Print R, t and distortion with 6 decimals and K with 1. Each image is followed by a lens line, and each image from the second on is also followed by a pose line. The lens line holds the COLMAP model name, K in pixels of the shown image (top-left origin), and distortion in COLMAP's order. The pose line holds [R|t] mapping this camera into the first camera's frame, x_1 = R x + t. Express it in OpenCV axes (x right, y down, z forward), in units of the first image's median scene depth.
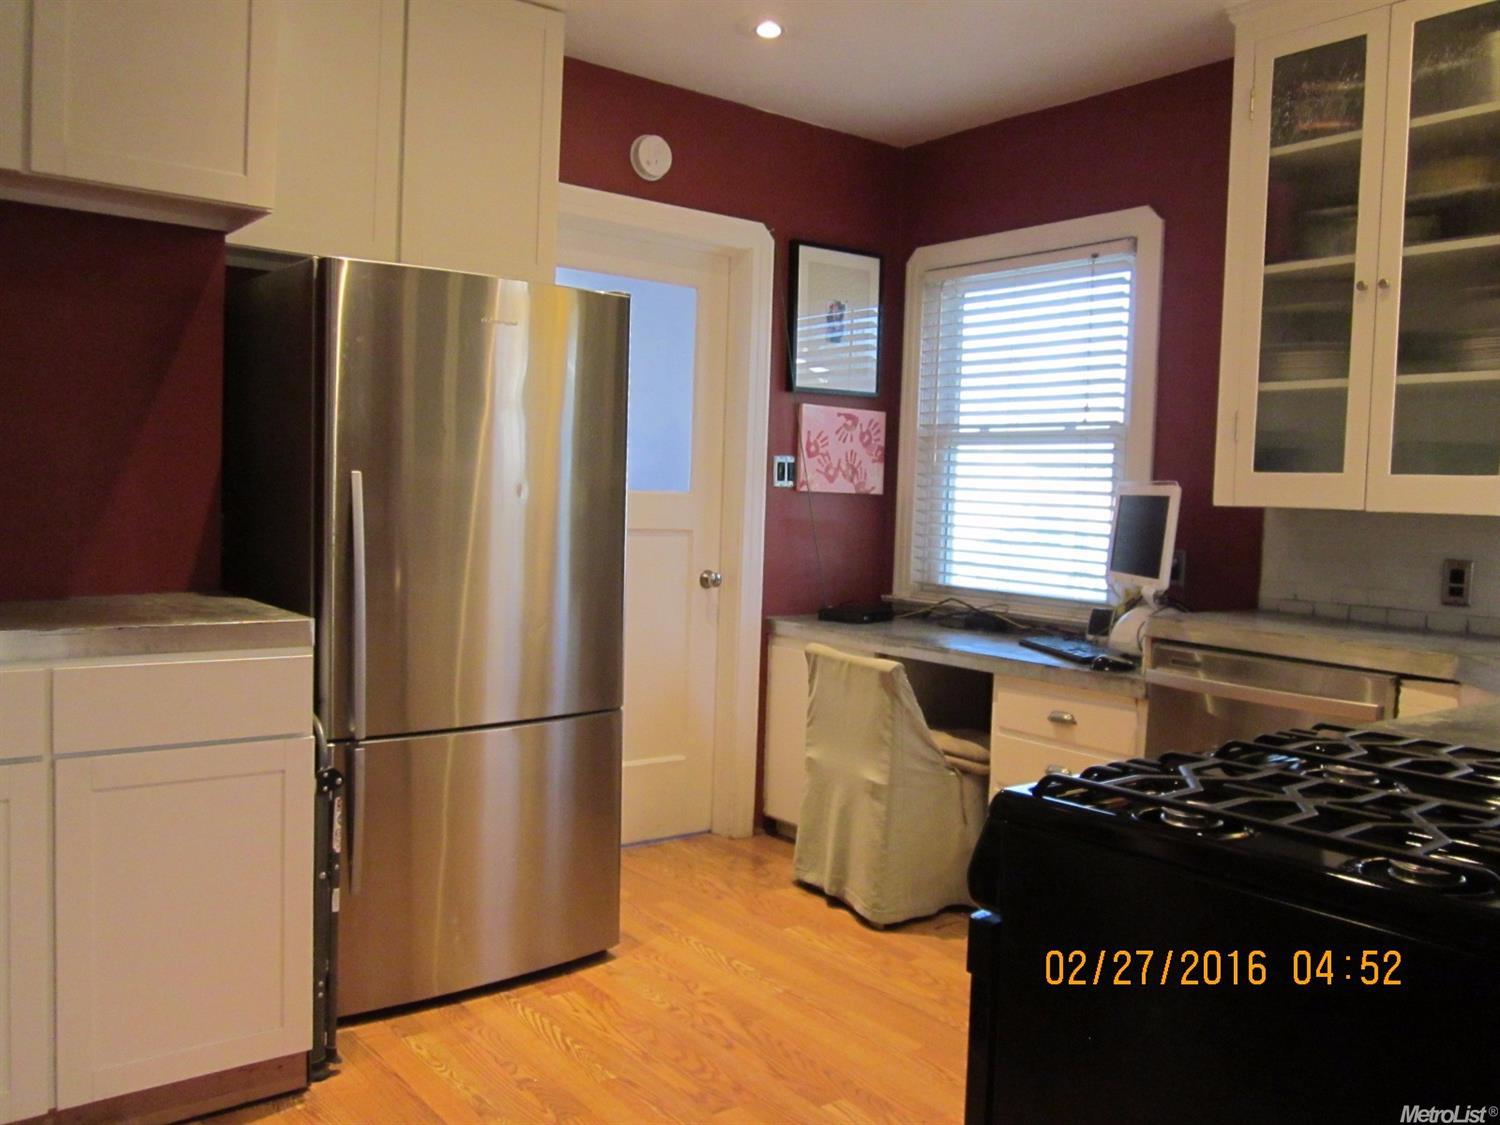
lens RADIAL K [[1250.6, 0, 747.8], [0, 1250.6, 562.4], [0, 0, 1]] dist [-0.053583, 0.024442]
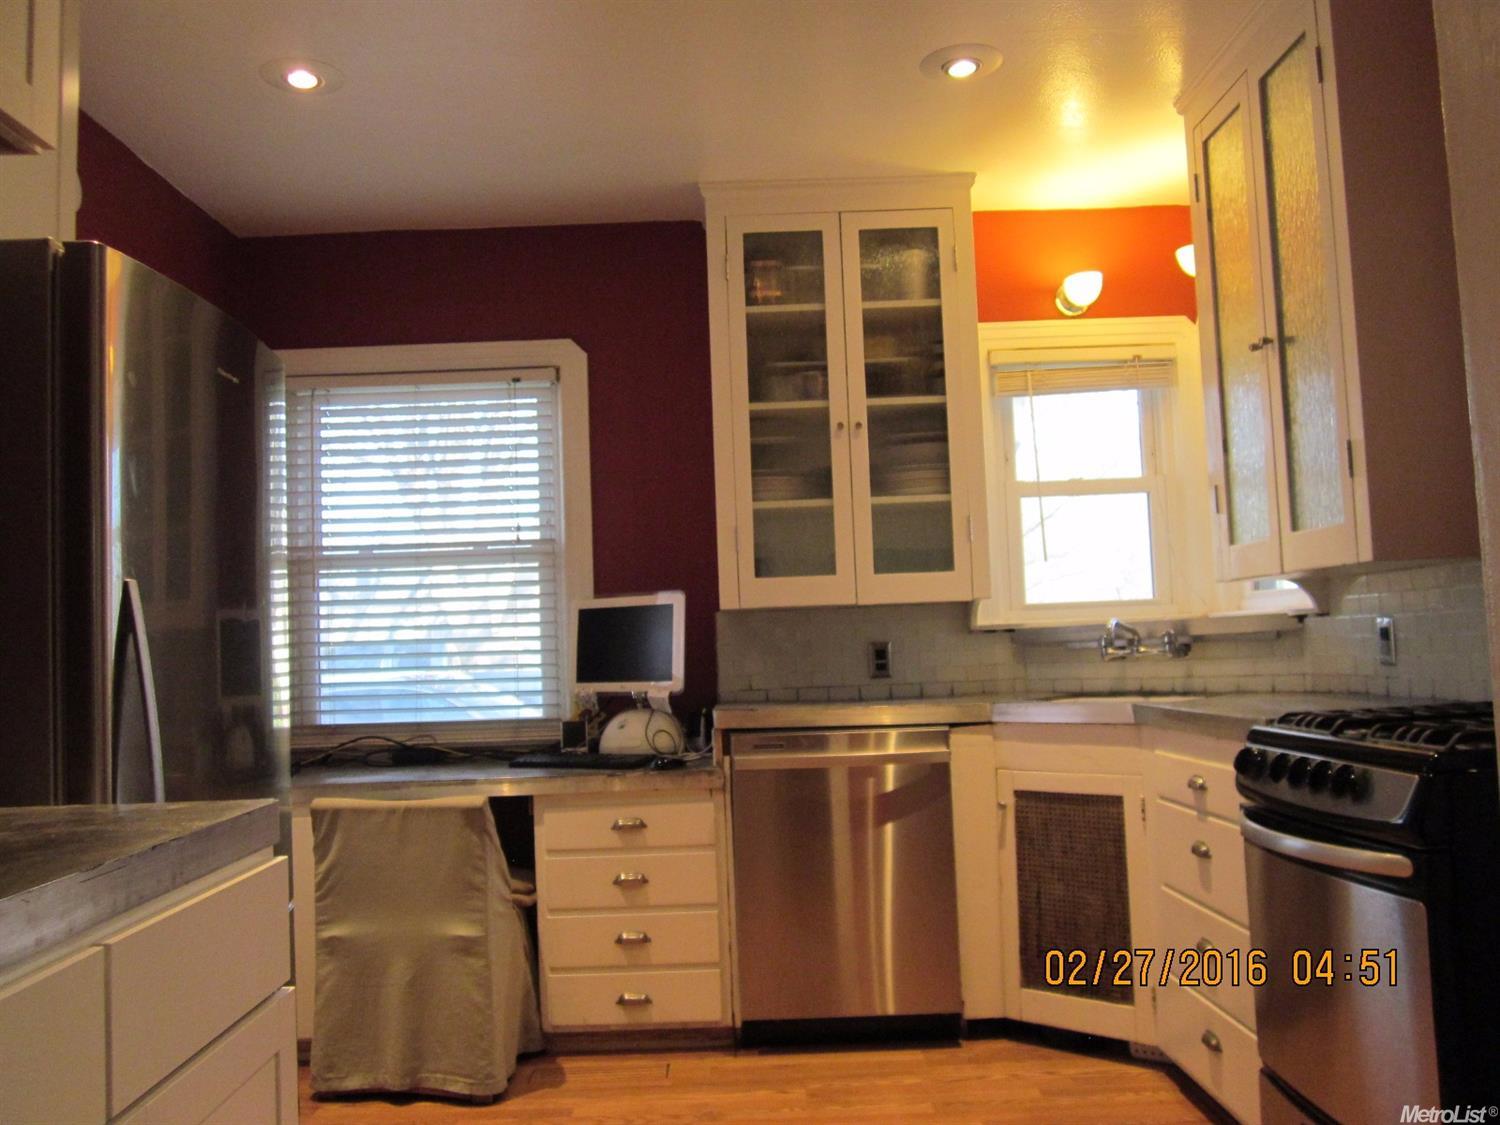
lens RADIAL K [[1250.6, 0, 746.8], [0, 1250.6, 561.8], [0, 0, 1]] dist [-0.053583, 0.024442]
pose [[0.593962, -0.000228, 0.804493, -0.531626], [0.101246, 0.992070, -0.074469, -0.001705], [-0.798097, 0.125683, 0.589275, 0.315365]]
